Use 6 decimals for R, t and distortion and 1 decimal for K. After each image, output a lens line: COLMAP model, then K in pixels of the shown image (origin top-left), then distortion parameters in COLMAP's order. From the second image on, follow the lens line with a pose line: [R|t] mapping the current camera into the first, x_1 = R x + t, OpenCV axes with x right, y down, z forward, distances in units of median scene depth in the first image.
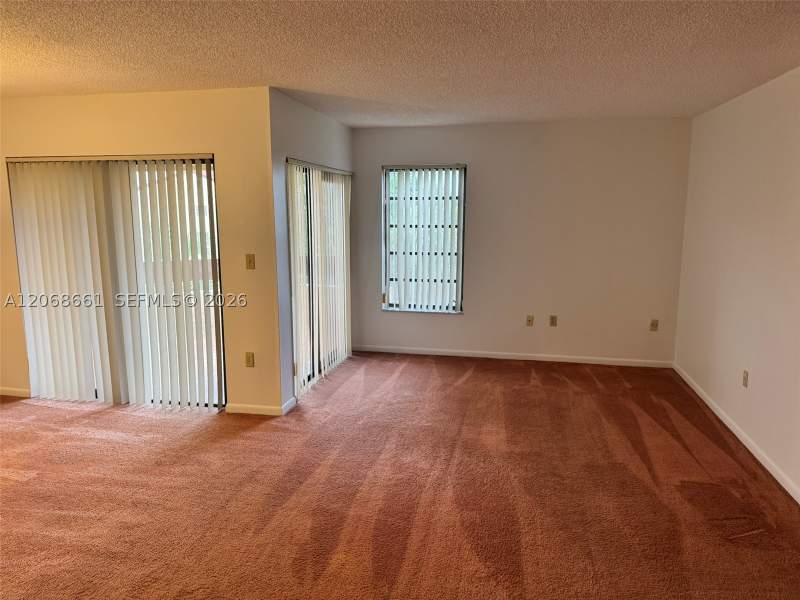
lens RADIAL K [[548.0, 0, 398.7], [0, 548.0, 299.8], [0, 0, 1]] dist [0.016998, -0.049682]
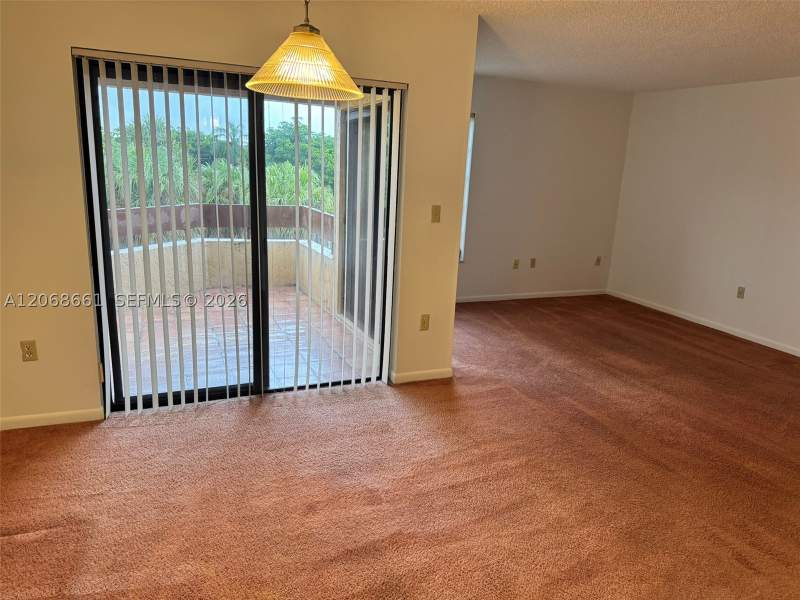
lens RADIAL K [[548.0, 0, 398.5], [0, 548.0, 298.8], [0, 0, 1]] dist [0.016998, -0.049682]
pose [[0.842189, -0.095942, 0.530578, -0.724918], [0.049741, 0.993670, 0.100727, -0.021185], [-0.536884, -0.058439, 0.841630, 0.245294]]
